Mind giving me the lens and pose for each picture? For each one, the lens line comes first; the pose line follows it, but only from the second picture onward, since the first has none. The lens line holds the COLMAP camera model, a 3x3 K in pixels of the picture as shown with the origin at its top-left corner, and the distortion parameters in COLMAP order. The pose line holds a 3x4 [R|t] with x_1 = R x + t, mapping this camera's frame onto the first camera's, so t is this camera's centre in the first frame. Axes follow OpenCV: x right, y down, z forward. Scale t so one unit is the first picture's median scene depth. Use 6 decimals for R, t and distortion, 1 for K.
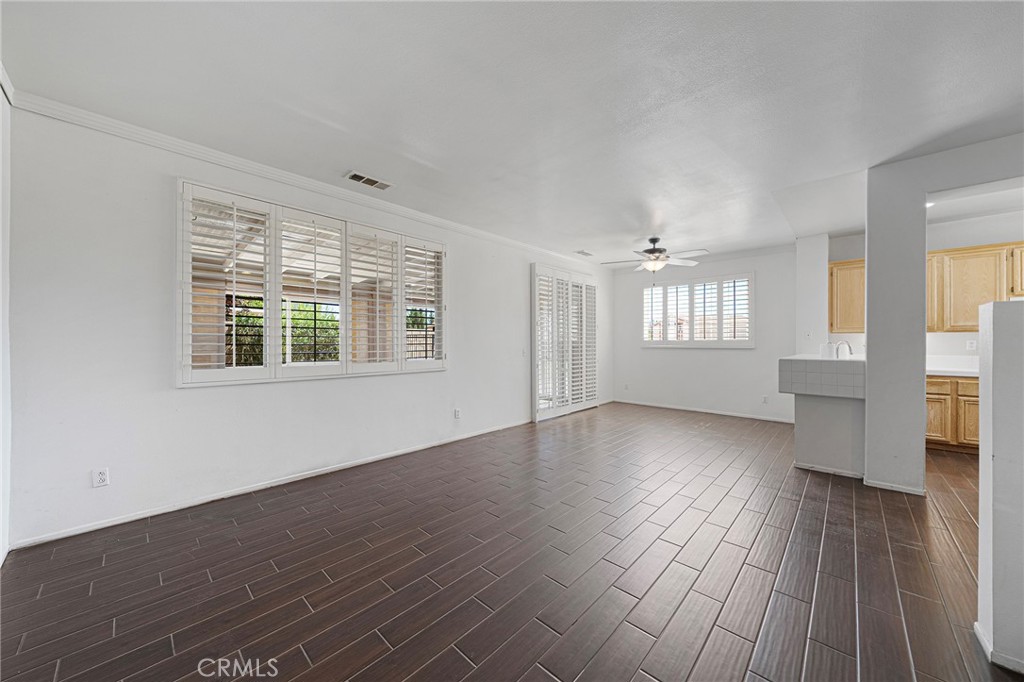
lens RADIAL K [[355.7, 0, 521.6], [0, 355.7, 343.3], [0, 0, 1]] dist [0.000832, 0.000025]
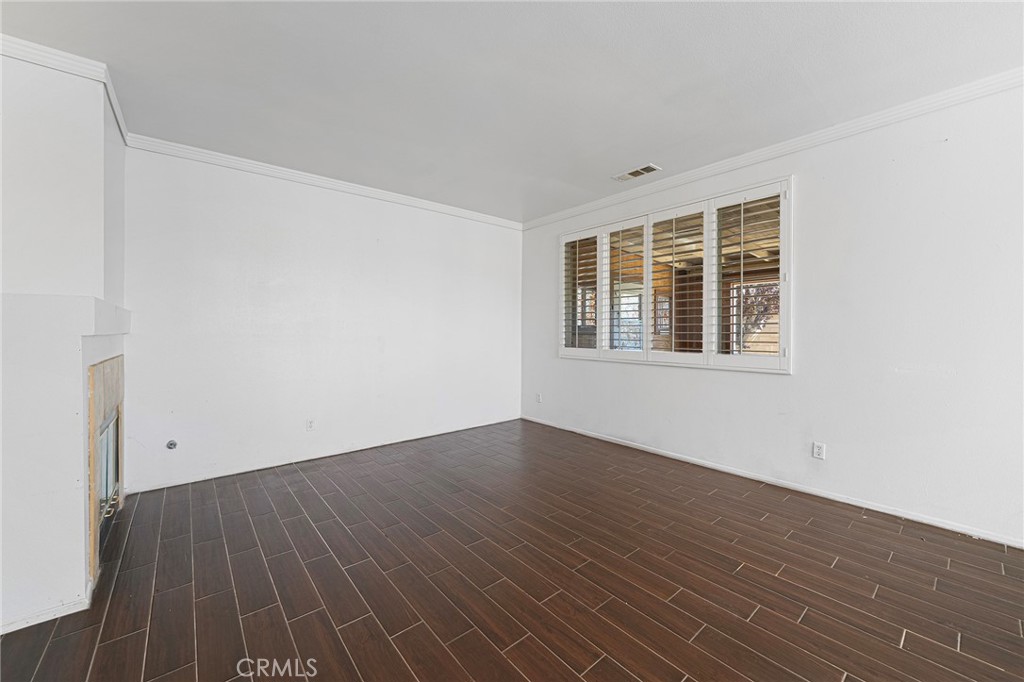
lens RADIAL K [[390.4, 0, 513.6], [0, 390.4, 333.3], [0, 0, 1]] dist [-0.003235, -0.000167]
pose [[-0.136605, -0.001055, -0.990625, 0.707332], [-0.000363, 0.999999, -0.001015, 0.005952], [0.990626, 0.000221, -0.136605, 0.778417]]
